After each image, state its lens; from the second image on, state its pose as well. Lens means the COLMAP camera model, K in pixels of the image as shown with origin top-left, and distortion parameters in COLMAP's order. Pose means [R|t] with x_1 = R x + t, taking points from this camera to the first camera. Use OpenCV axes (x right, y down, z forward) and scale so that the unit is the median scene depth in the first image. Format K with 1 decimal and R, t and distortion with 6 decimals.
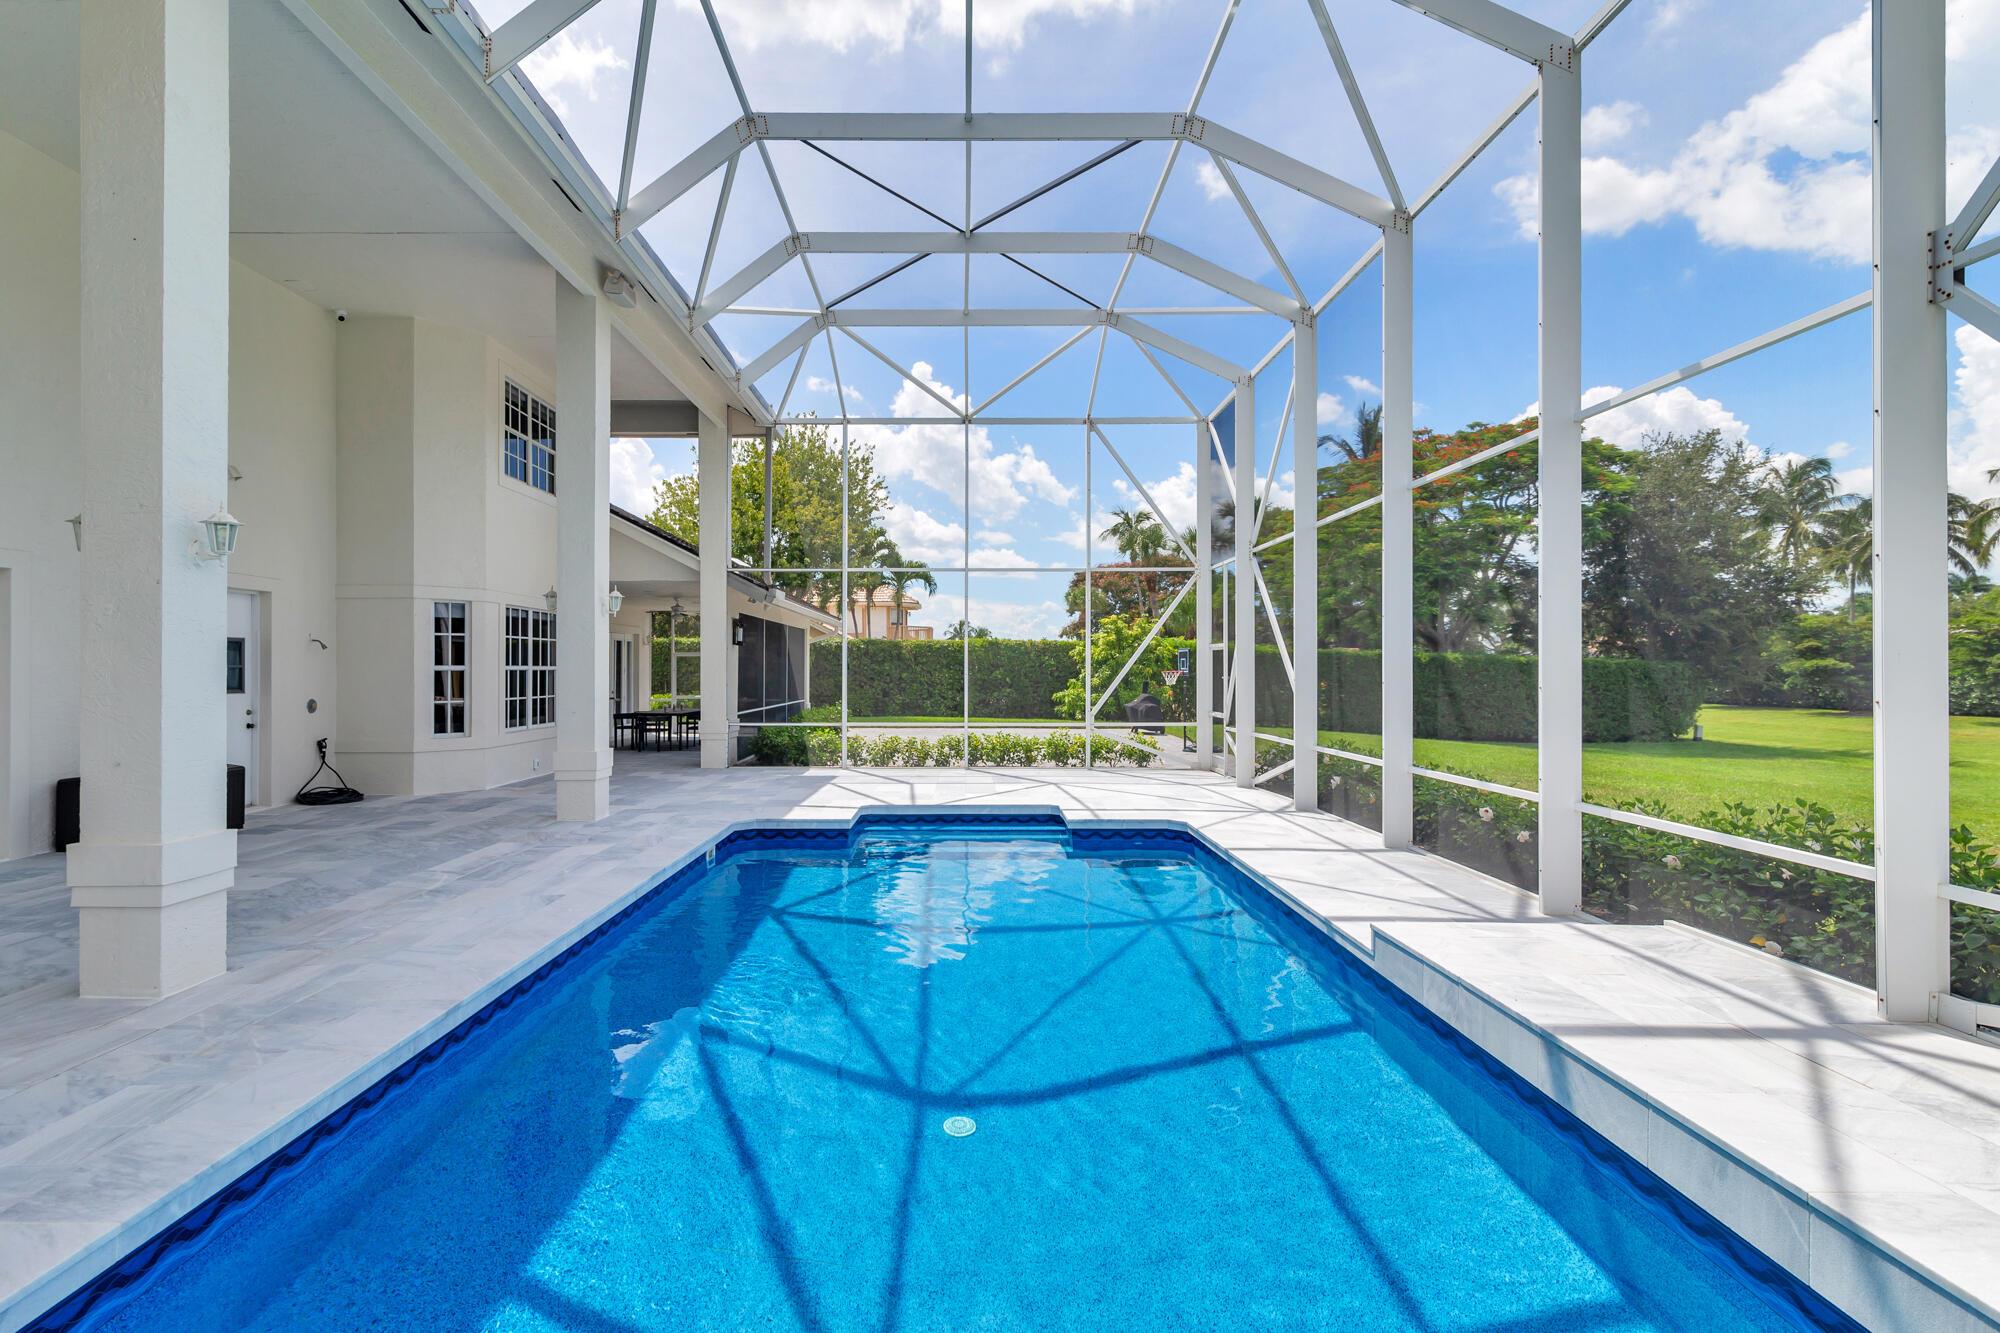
lens RADIAL K [[945.1, 0, 993.0], [0, 945.1, 672.2], [0, 0, 1]] dist [-0.000886, -0.000957]
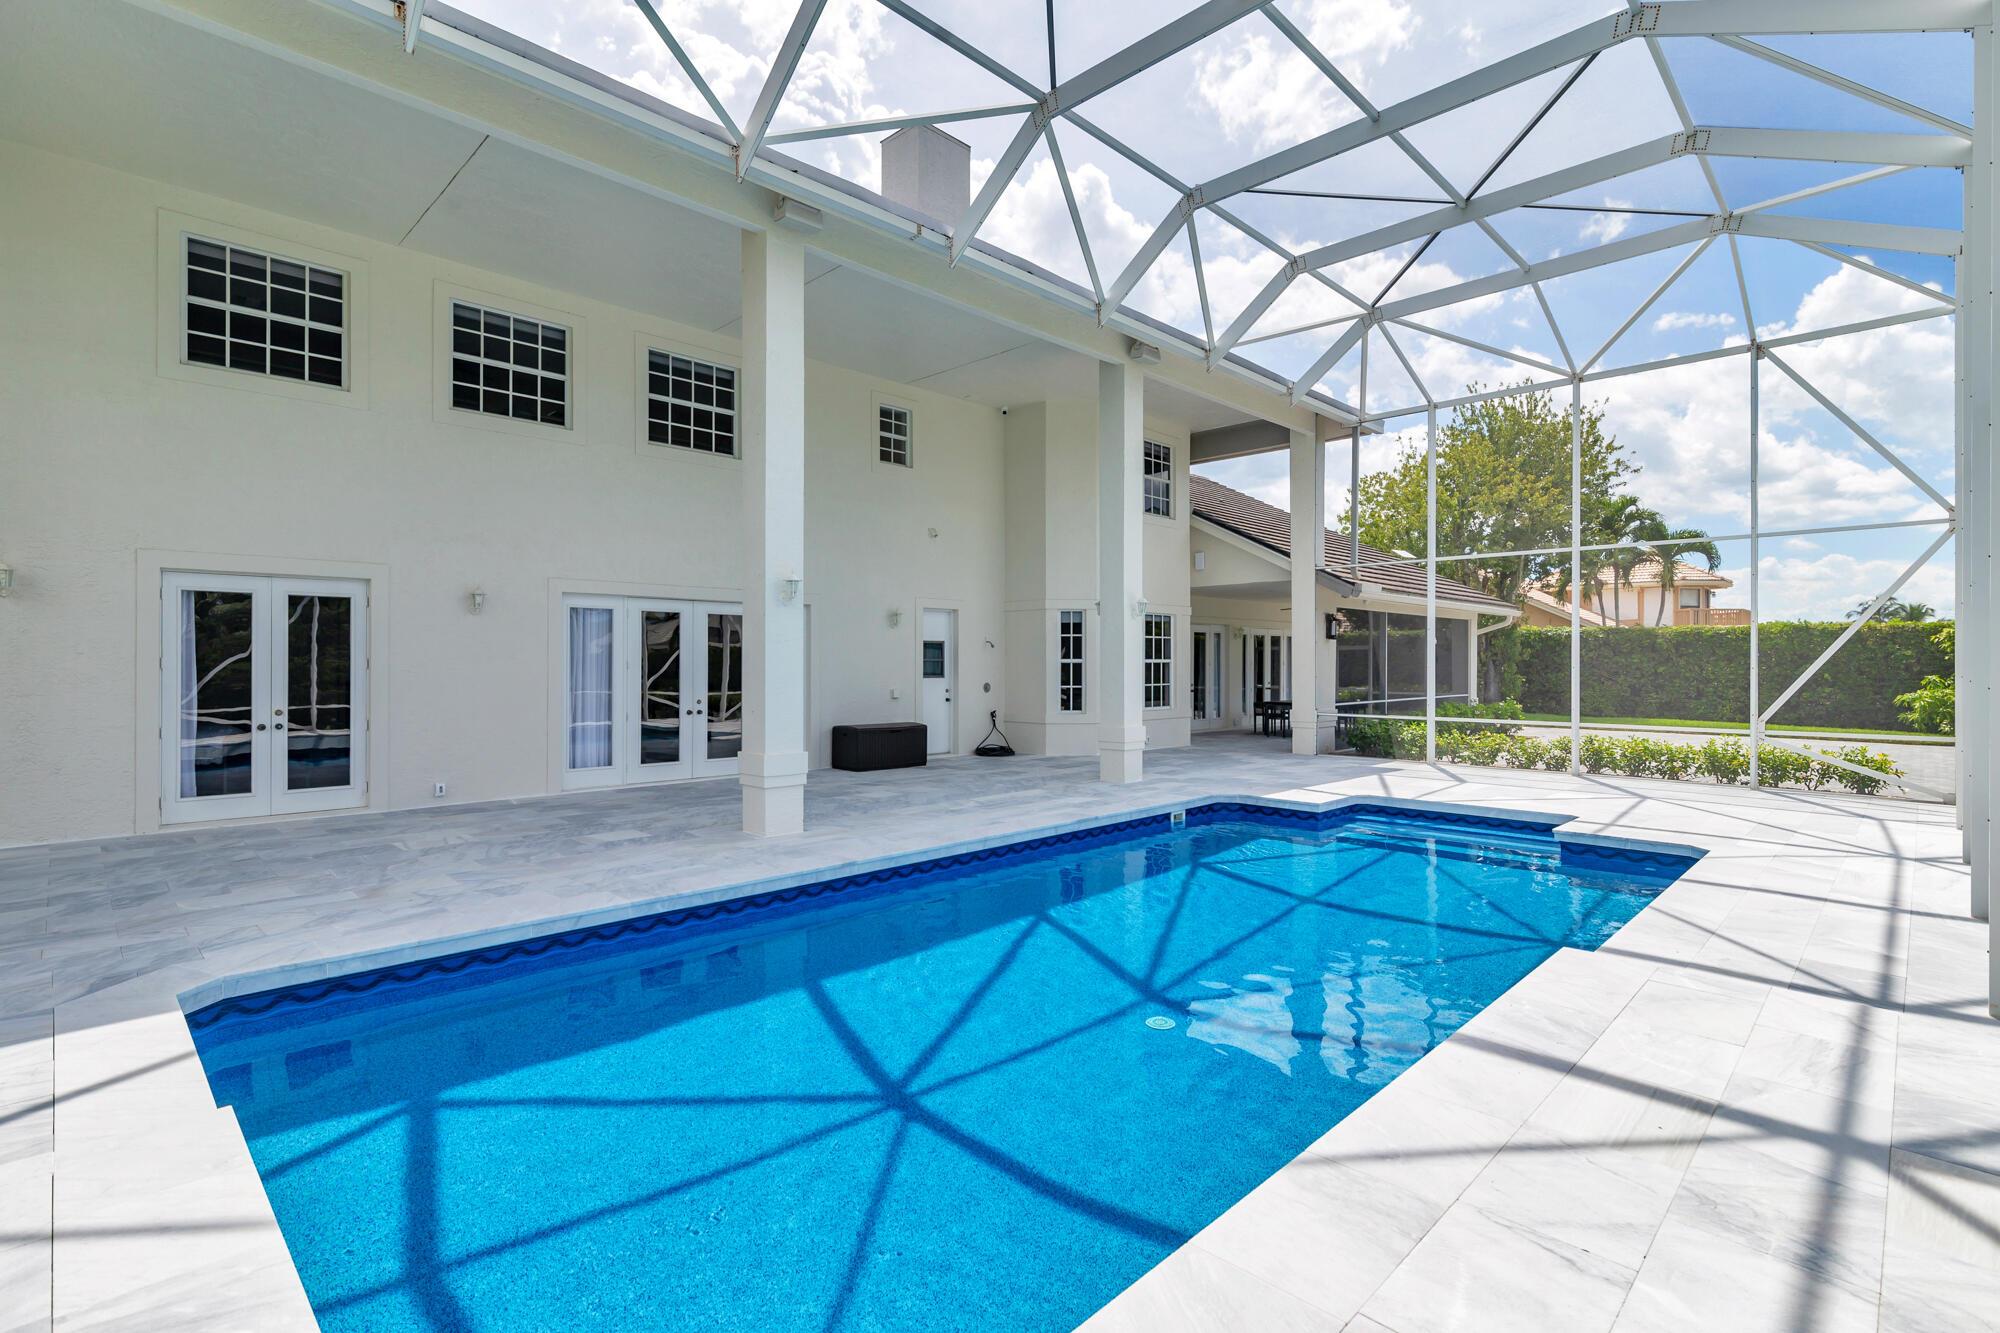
lens RADIAL K [[941.4, 0, 1000.0], [0, 941.4, 666.5], [0, 0, 1]] dist [0.000623, 0.000141]
pose [[0.712715, 0.003554, -0.701445, 0.269538], [-0.002479, 0.999994, 0.002548, 0.000323], [0.701450, -0.000077, 0.712719, -0.001585]]
